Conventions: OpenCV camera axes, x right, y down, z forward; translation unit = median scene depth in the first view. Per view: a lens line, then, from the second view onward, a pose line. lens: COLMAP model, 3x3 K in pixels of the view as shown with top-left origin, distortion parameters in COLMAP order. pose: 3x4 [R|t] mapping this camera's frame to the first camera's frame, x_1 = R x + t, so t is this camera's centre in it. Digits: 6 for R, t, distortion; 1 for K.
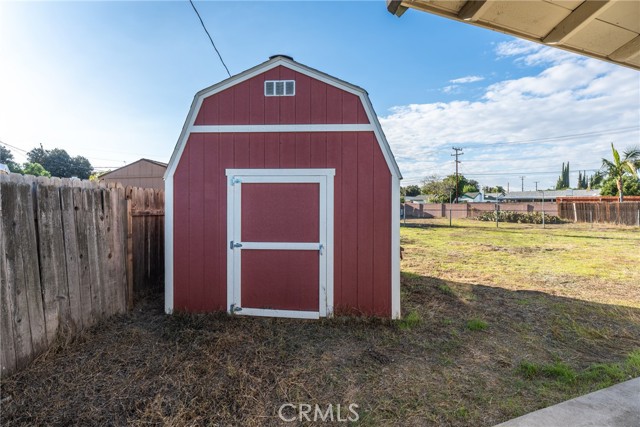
lens RADIAL K [[321.2, 0, 319.7], [0, 321.2, 191.3], [0, 0, 1]] dist [-0.002752, -0.000570]
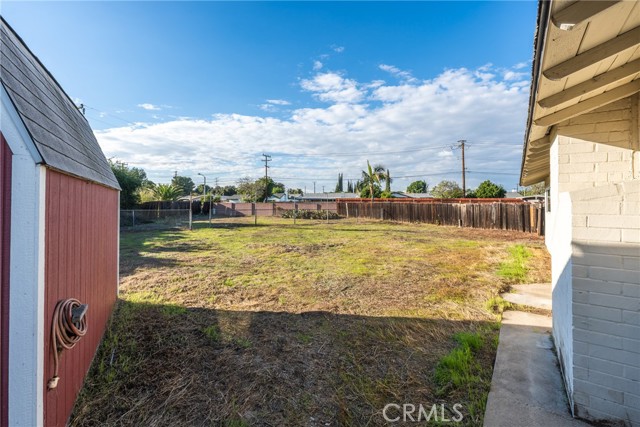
lens RADIAL K [[273.1, 0, 320.0], [0, 273.1, 213.5], [0, 0, 1]] dist [0.000145, 0.000001]
pose [[0.835729, -0.020700, 0.548752, 0.056214], [-0.024359, 0.996908, 0.074704, -0.001403], [-0.548602, -0.075799, 0.832640, 0.082851]]
